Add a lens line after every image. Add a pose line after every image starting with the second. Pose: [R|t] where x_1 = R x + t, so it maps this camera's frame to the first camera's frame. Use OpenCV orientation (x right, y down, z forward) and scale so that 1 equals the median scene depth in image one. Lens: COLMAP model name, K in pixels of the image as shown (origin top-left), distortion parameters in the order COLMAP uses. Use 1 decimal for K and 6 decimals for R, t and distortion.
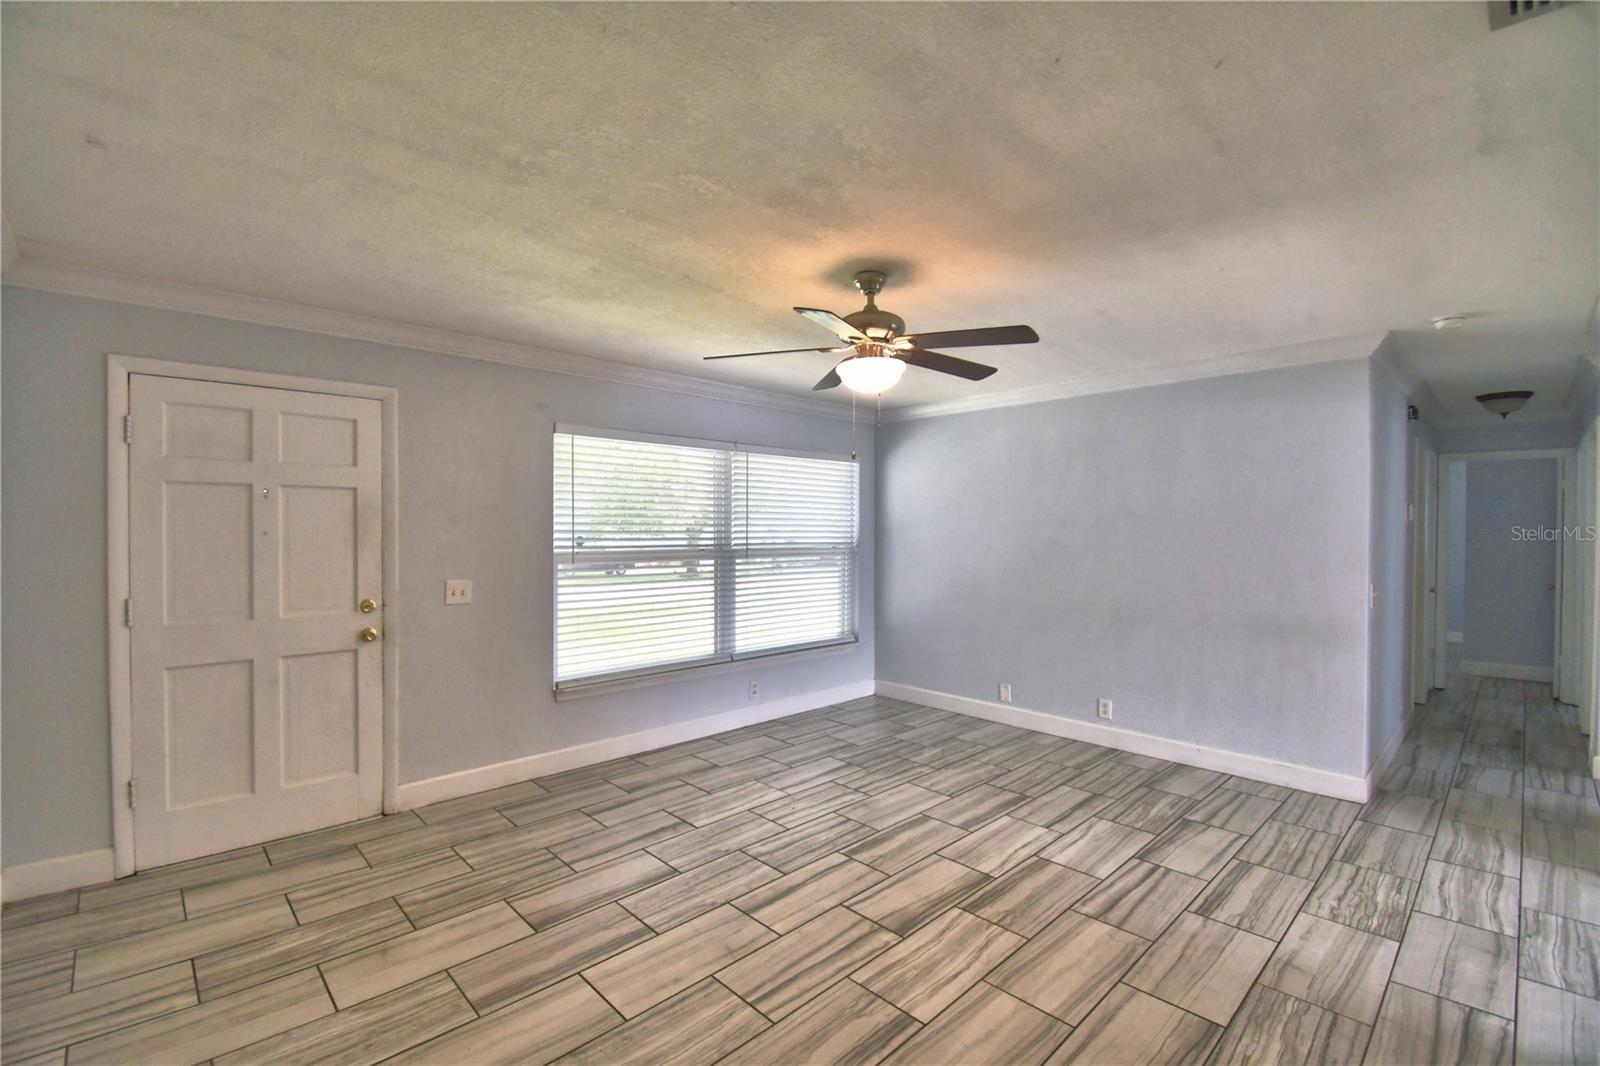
lens RADIAL K [[700.0, 0, 793.2], [0, 700.0, 533.6], [0, 0, 1]] dist [0.024062, -0.024597]
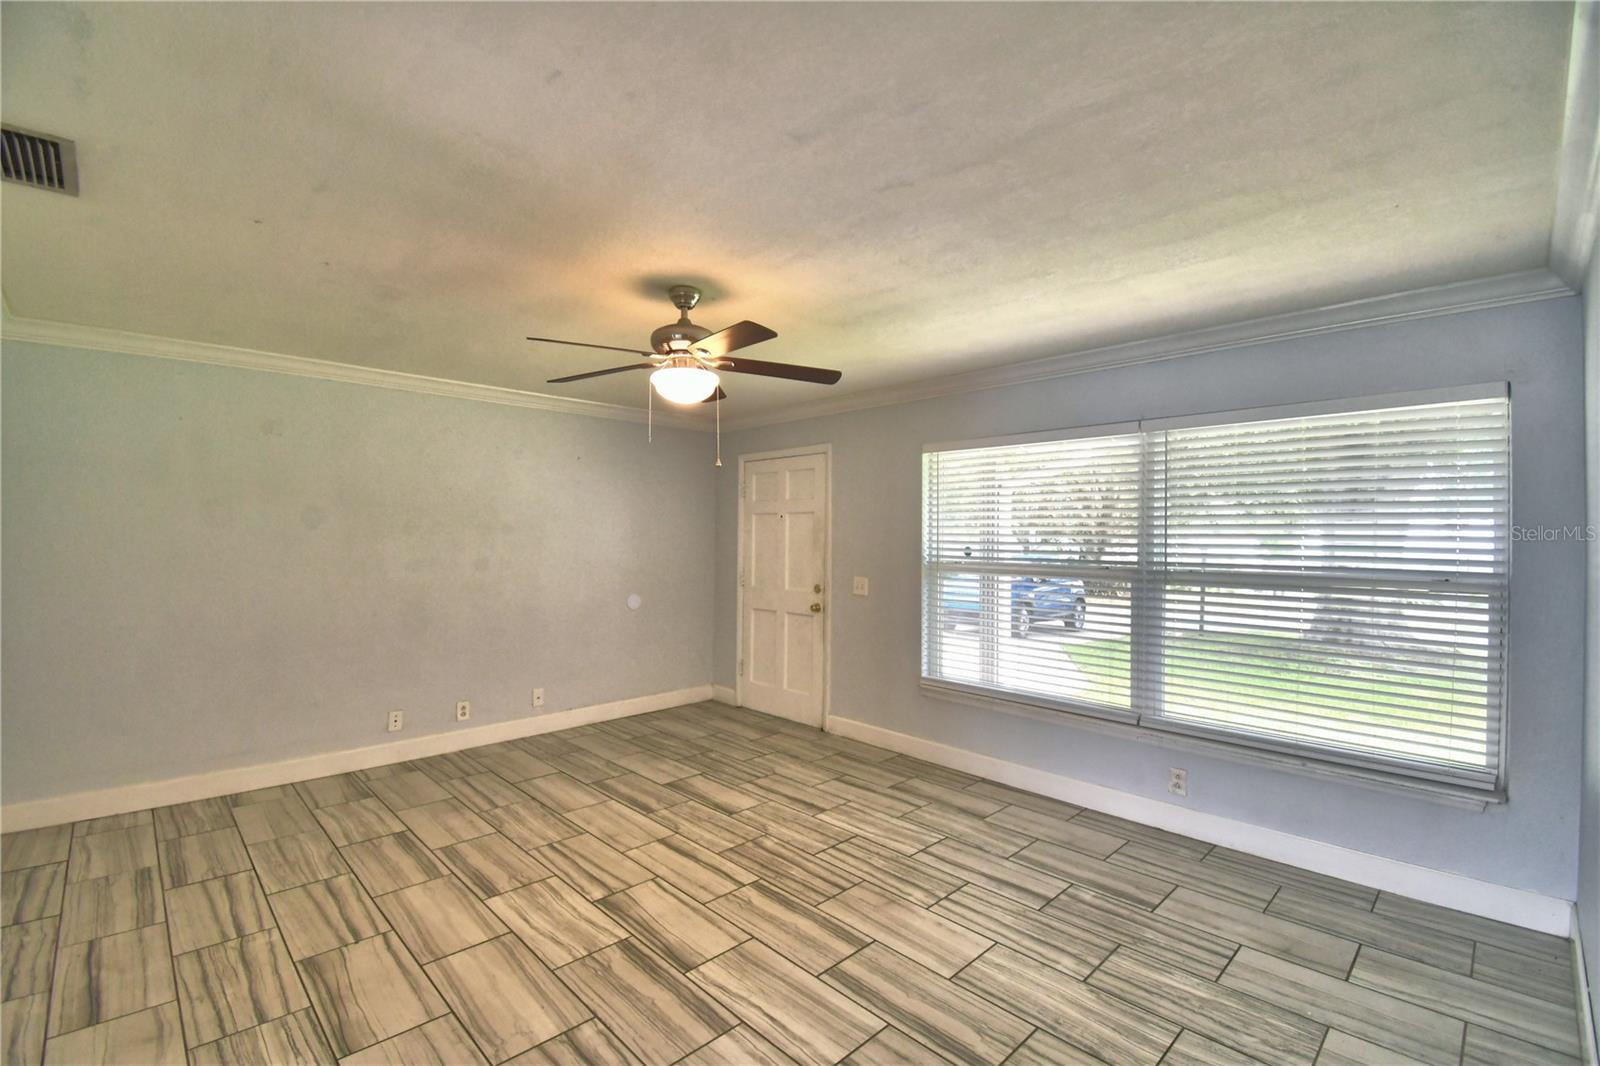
lens RADIAL K [[700.0, 0, 793.2], [0, 700.0, 533.6], [0, 0, 1]] dist [0.024062, -0.024597]
pose [[0.005748, -0.007764, -0.999953, 0.888646], [-0.016309, 0.999836, -0.007857, -0.003612], [0.999850, 0.016353, 0.005620, 0.905449]]
